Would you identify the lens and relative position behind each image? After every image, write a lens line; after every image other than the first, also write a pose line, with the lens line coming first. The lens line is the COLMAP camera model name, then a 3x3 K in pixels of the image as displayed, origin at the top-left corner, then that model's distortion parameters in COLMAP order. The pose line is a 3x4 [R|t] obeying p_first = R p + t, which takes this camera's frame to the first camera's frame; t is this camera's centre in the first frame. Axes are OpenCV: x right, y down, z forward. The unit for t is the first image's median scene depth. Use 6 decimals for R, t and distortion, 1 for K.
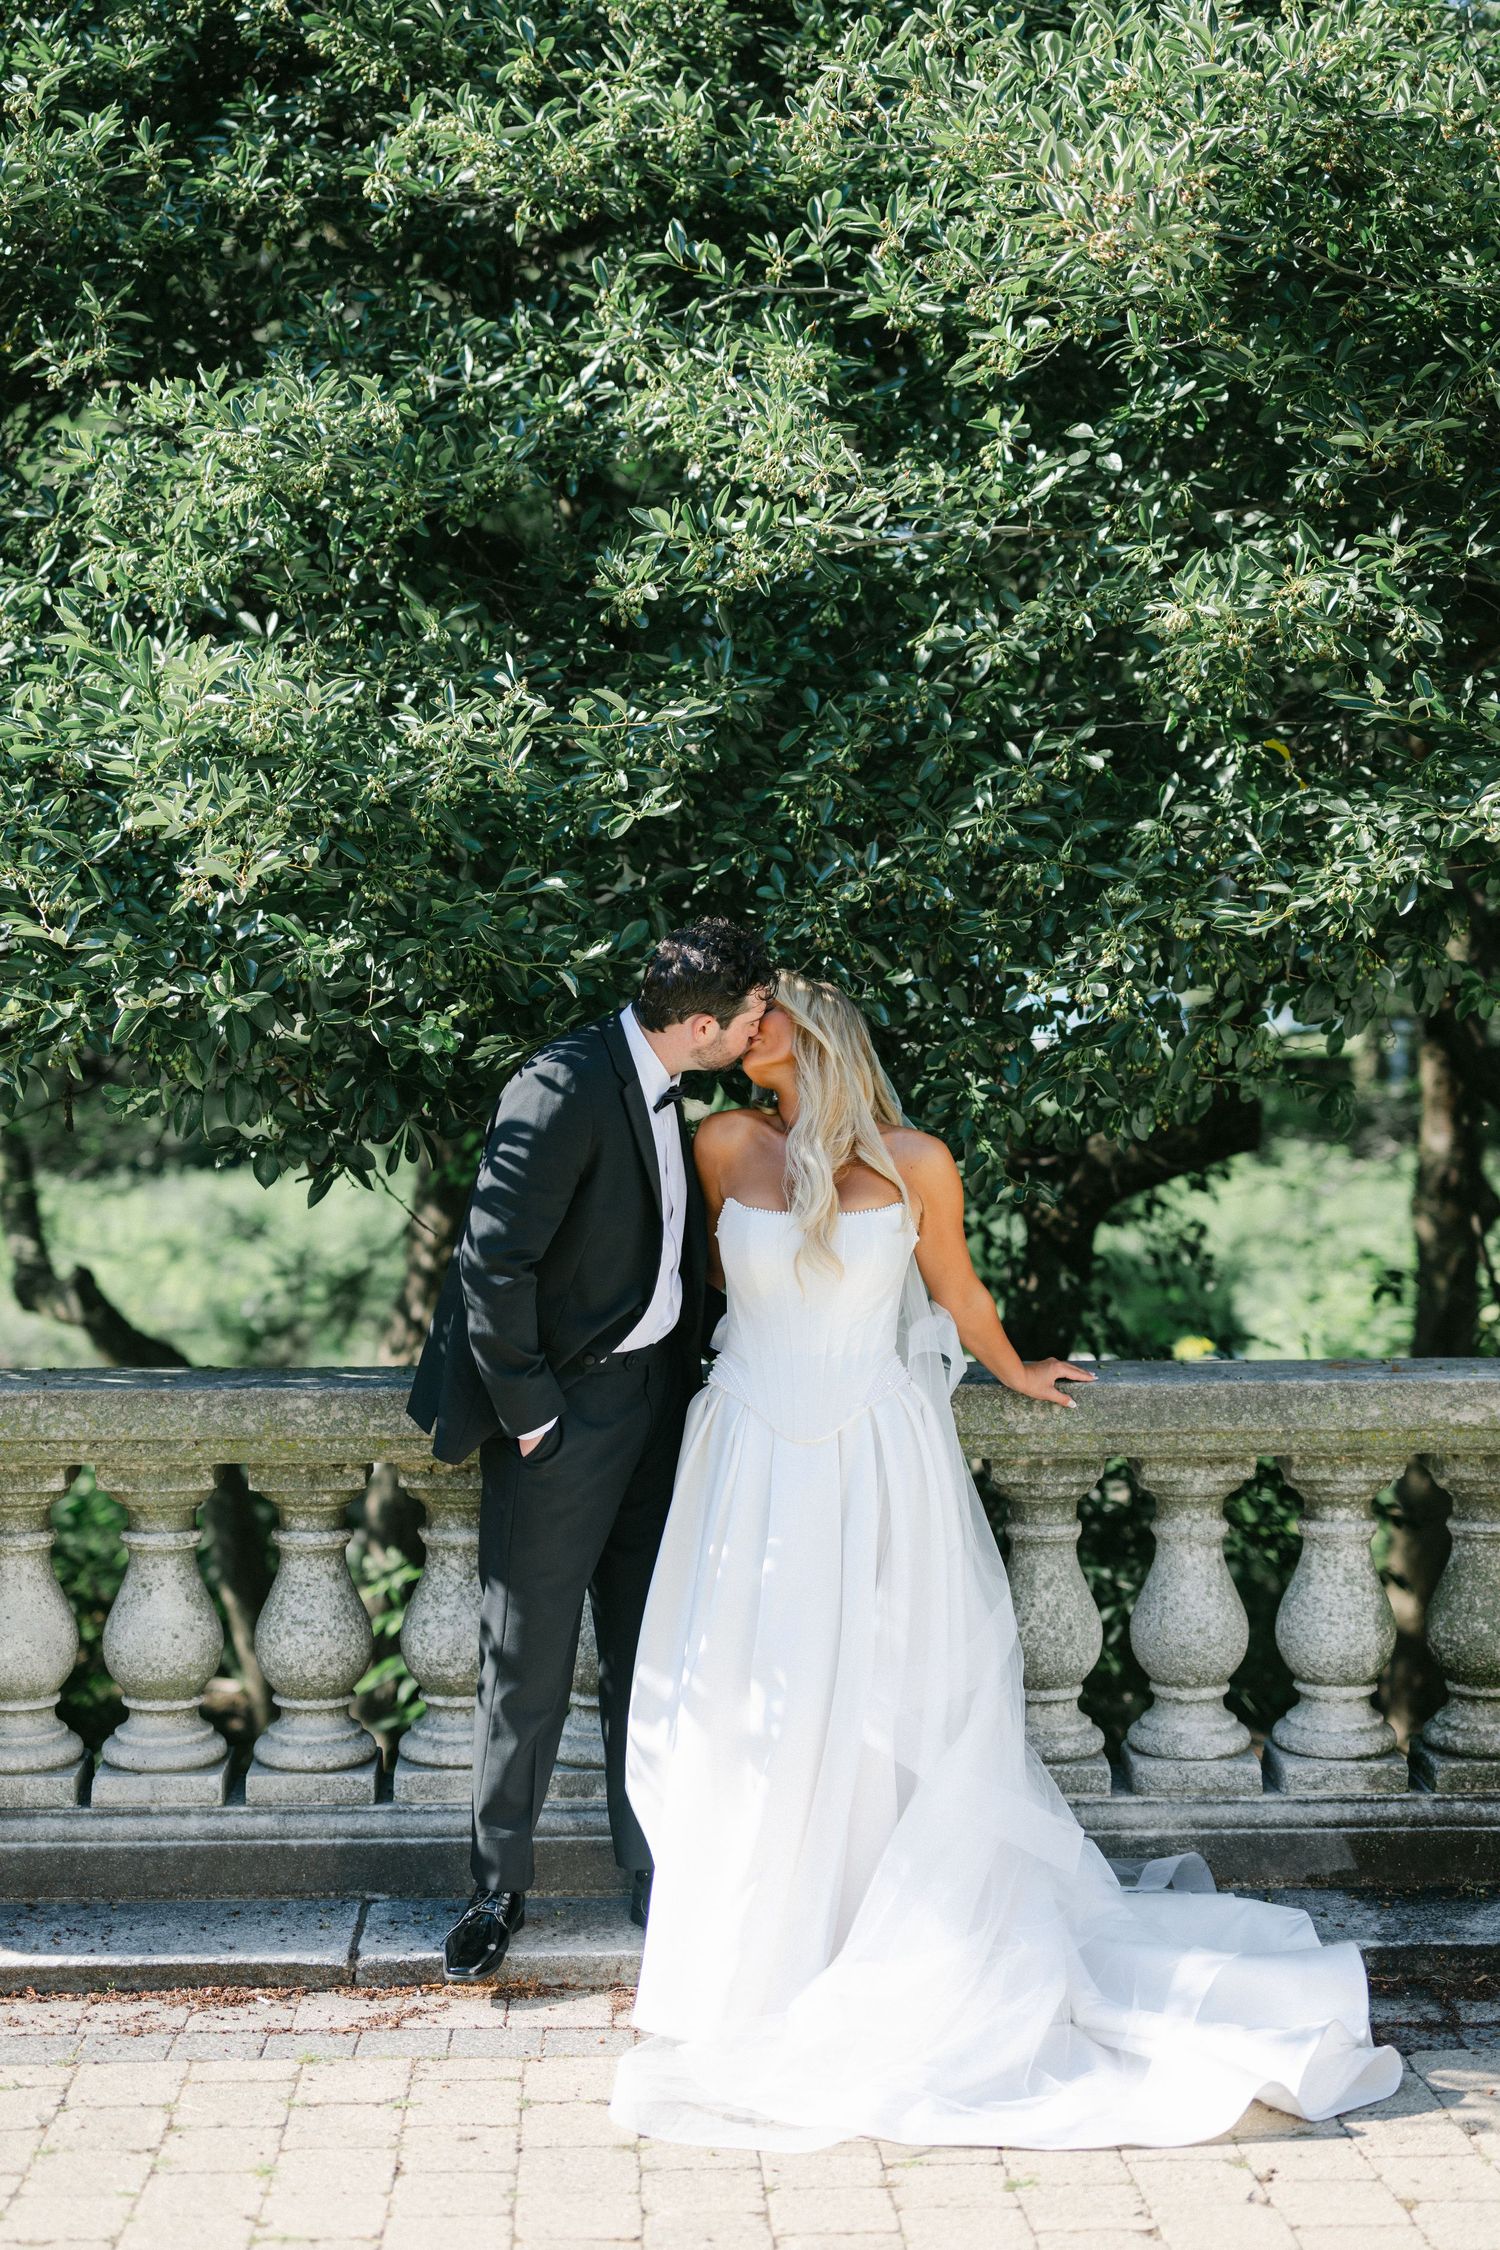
lens RADIAL K [[3402.6, 0, 750.0], [0, 3402.6, 1125.0], [0, 0, 1]] dist [-0.006499, 0.001102]
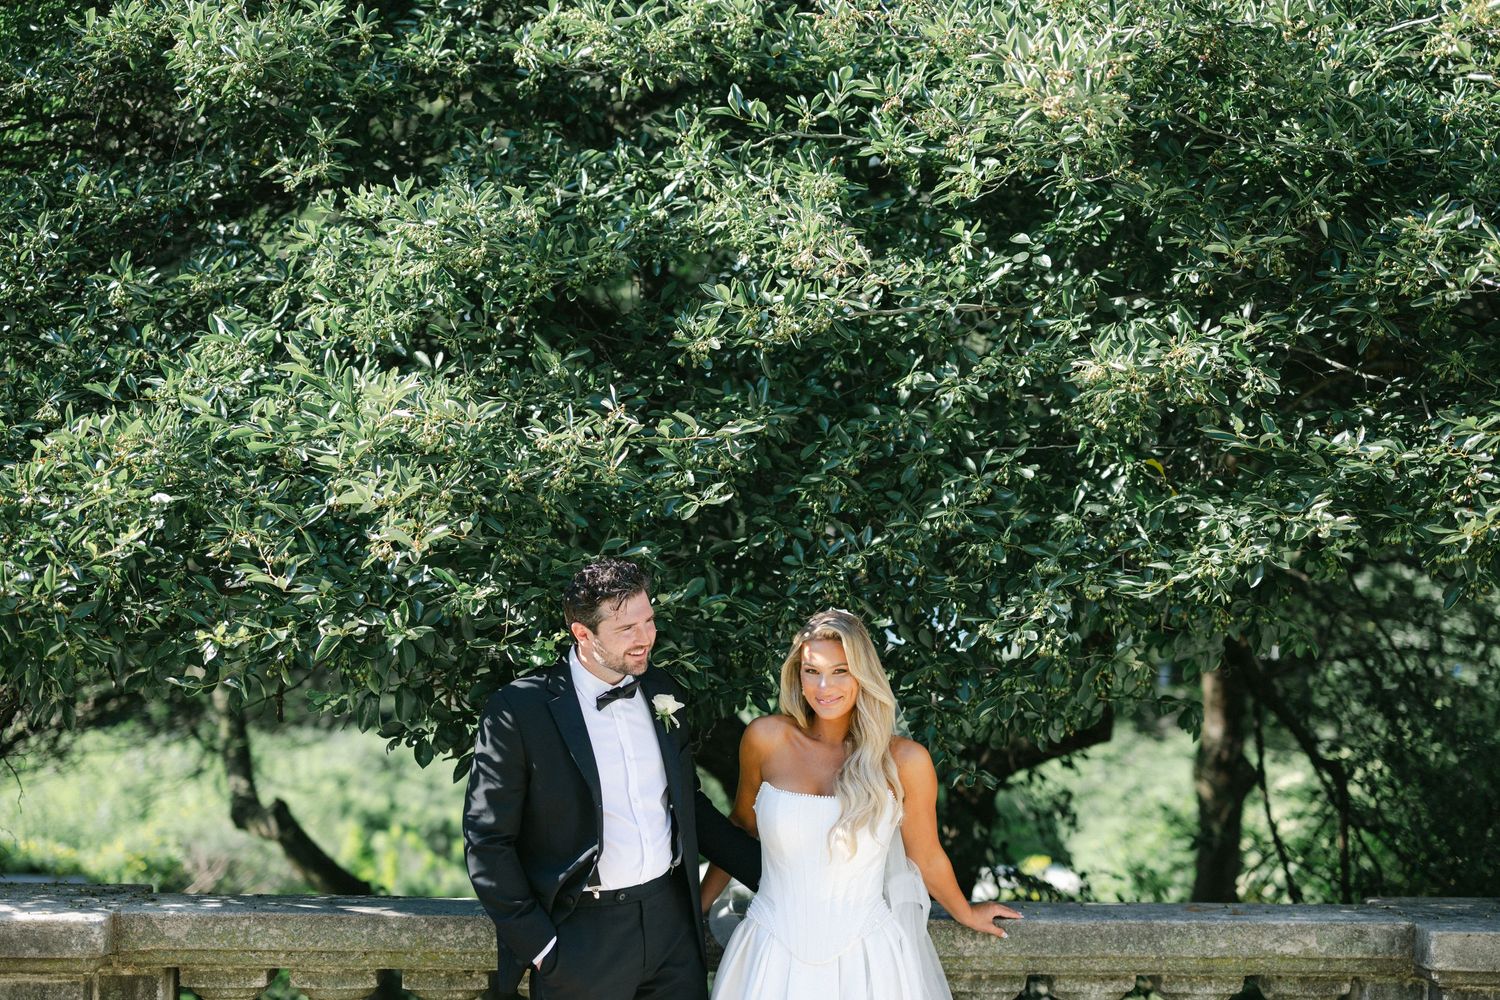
lens RADIAL K [[2086.4, 0, 750.0], [0, 2086.4, 500.0], [0, 0, 1]] dist [0.001866, -0.002087]
pose [[0.999300, 0.022379, 0.029979, -0.038324], [-0.019800, 0.996292, -0.083721, -0.021109], [-0.031741, 0.083069, 0.996038, 0.149157]]
